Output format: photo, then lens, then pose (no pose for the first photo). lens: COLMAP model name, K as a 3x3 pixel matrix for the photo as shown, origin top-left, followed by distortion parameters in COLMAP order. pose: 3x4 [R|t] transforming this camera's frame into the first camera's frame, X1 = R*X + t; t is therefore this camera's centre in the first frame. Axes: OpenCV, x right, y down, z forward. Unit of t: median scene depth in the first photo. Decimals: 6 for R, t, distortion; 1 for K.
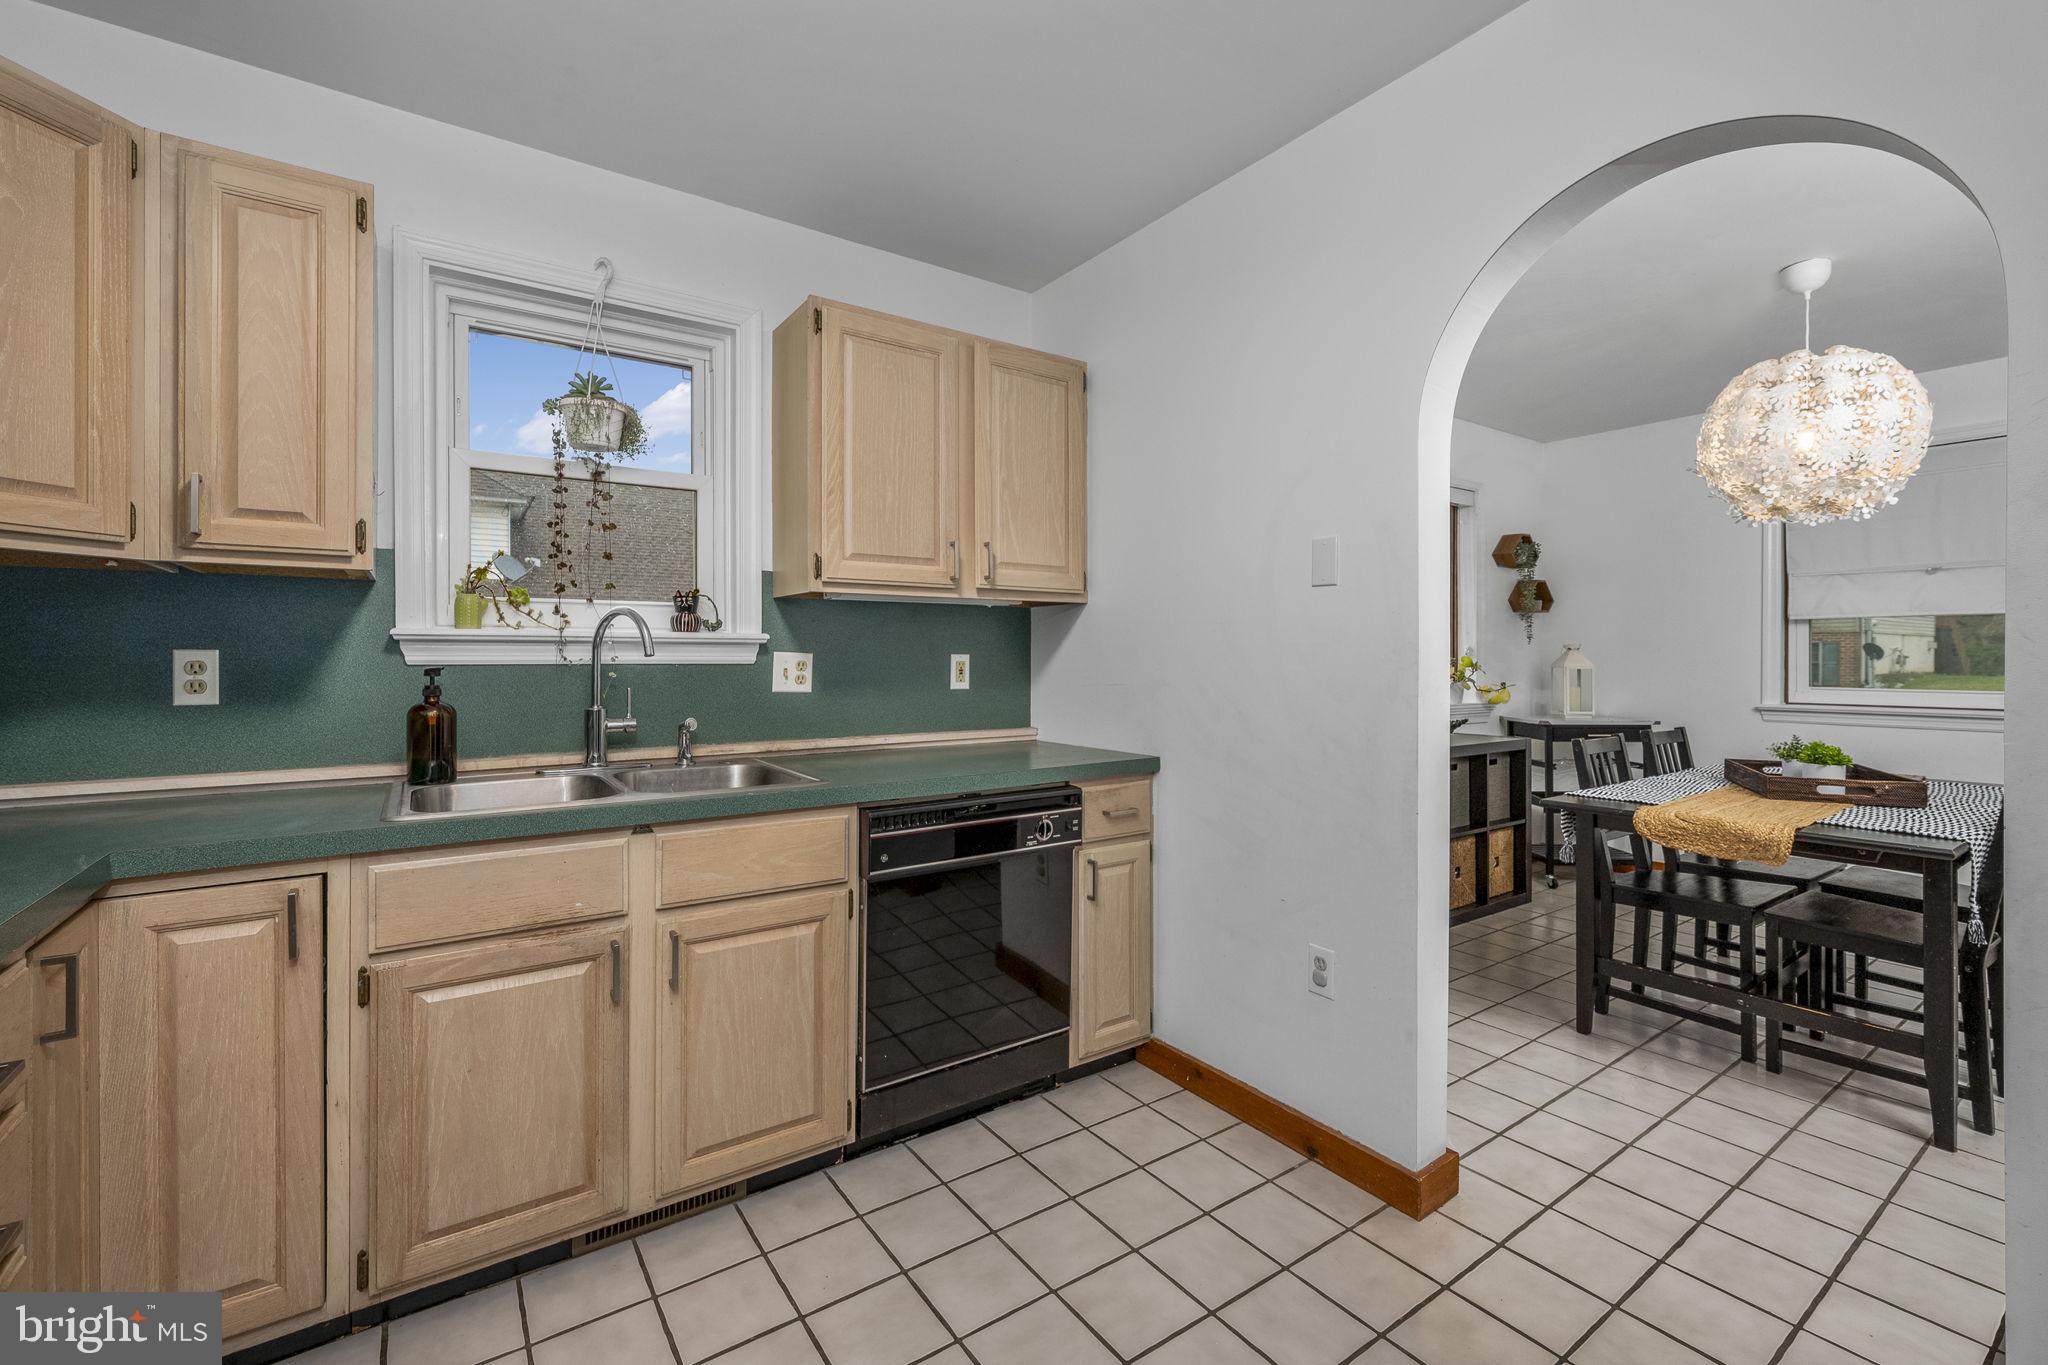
lens RADIAL K [[886.4, 0, 1029.0], [0, 886.4, 654.5], [0, 0, 1]] dist [-0.000131, 0.000021]
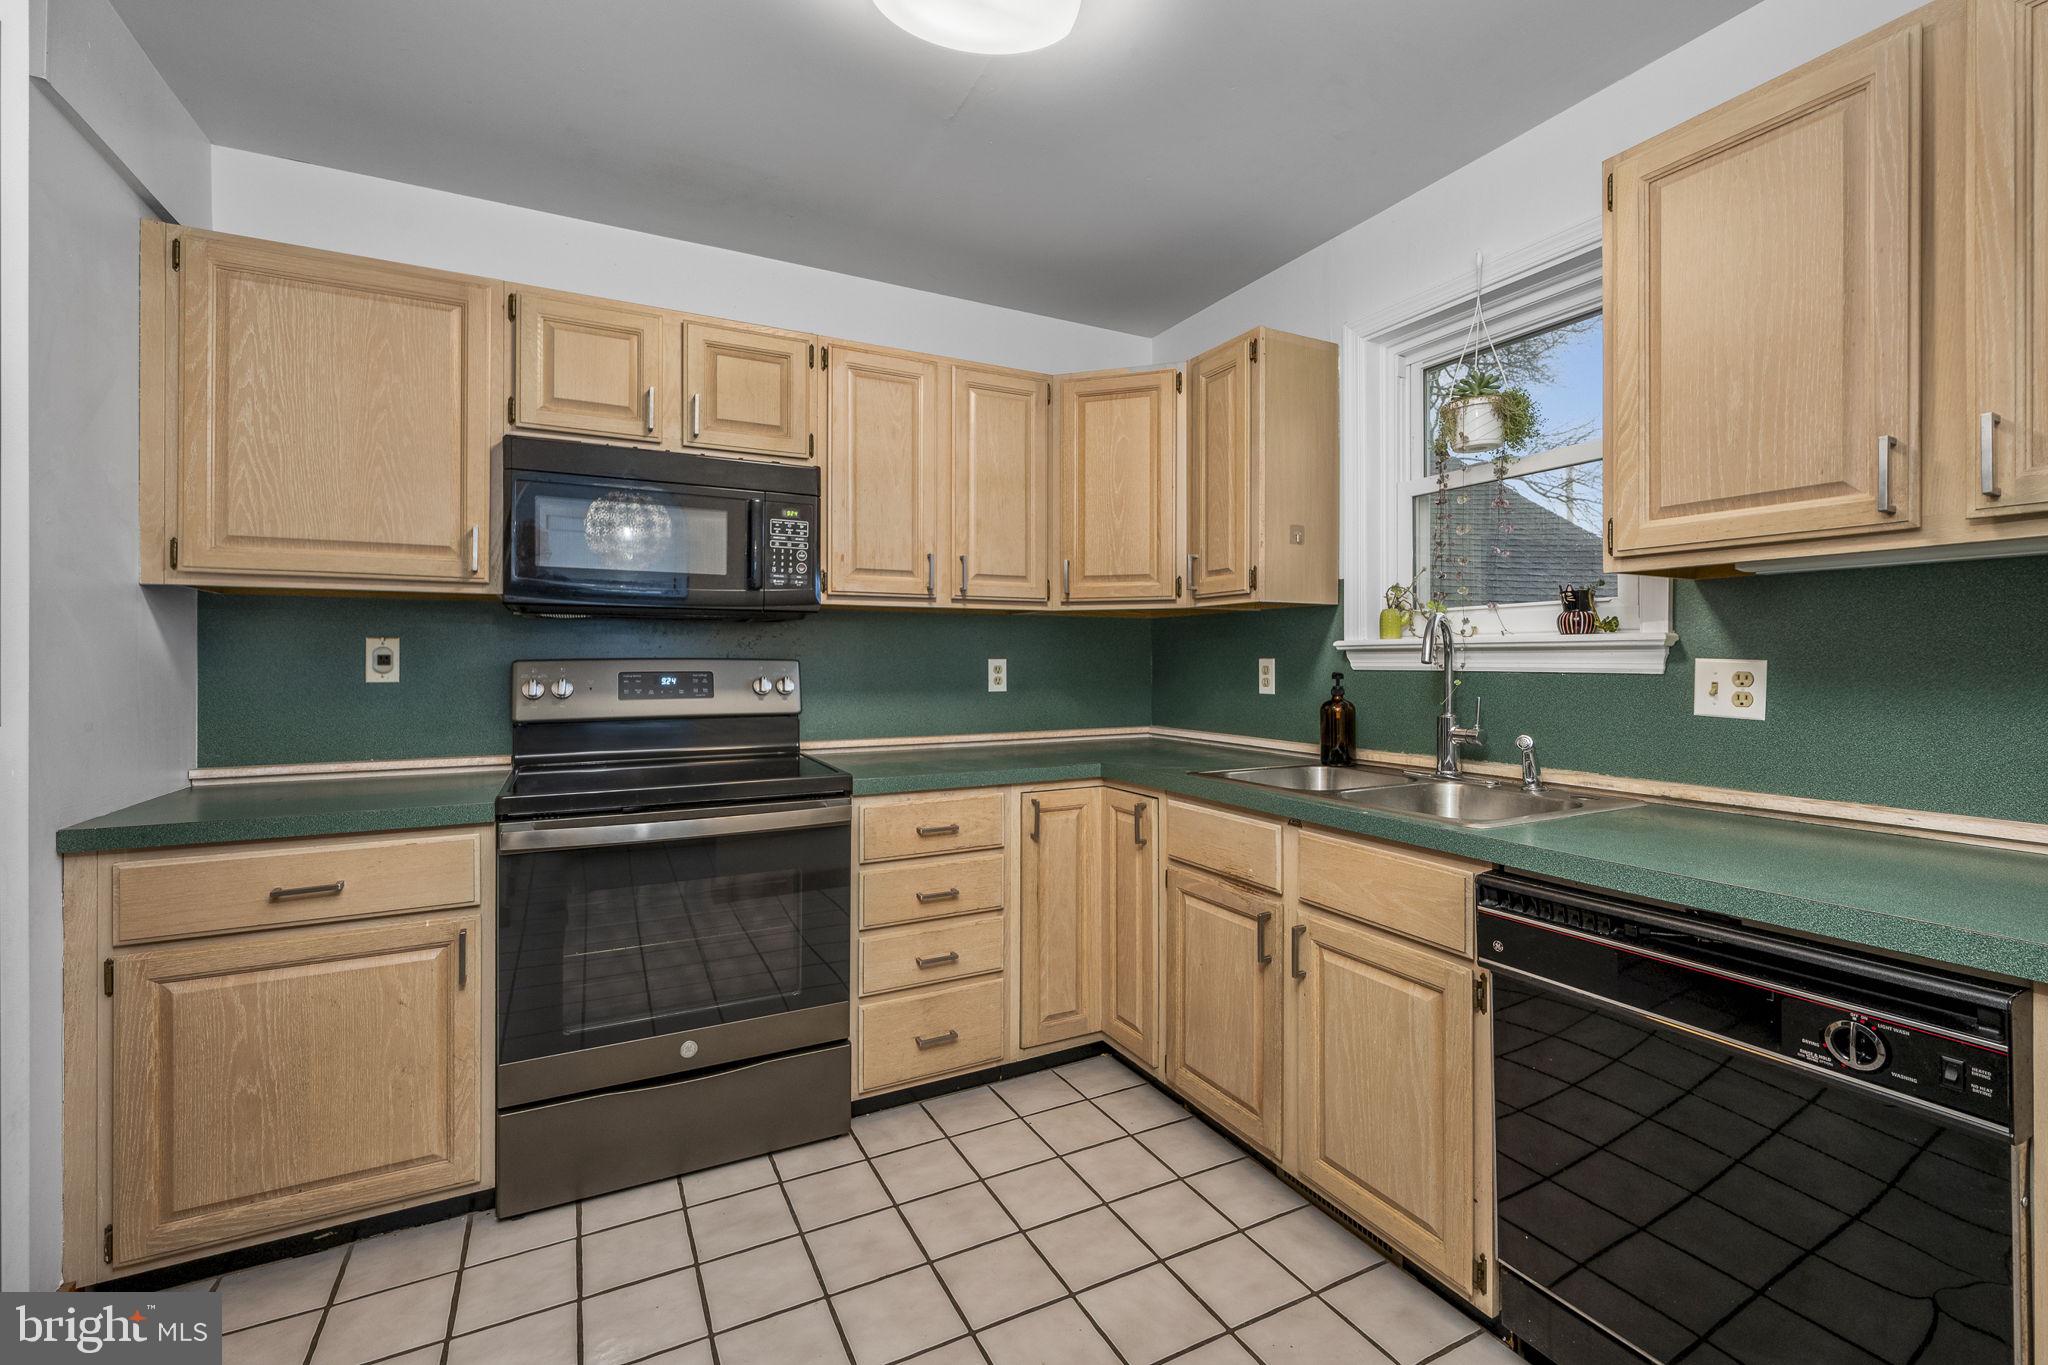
lens RADIAL K [[864.6, 0, 1026.8], [0, 864.6, 659.8], [0, 0, 1]] dist [-0.014138, 0.000114]
pose [[-0.132211, -0.003381, -0.991216, 0.565340], [-0.003154, 0.999991, -0.002990, 0.002802], [0.991217, 0.002731, -0.132220, 0.706469]]
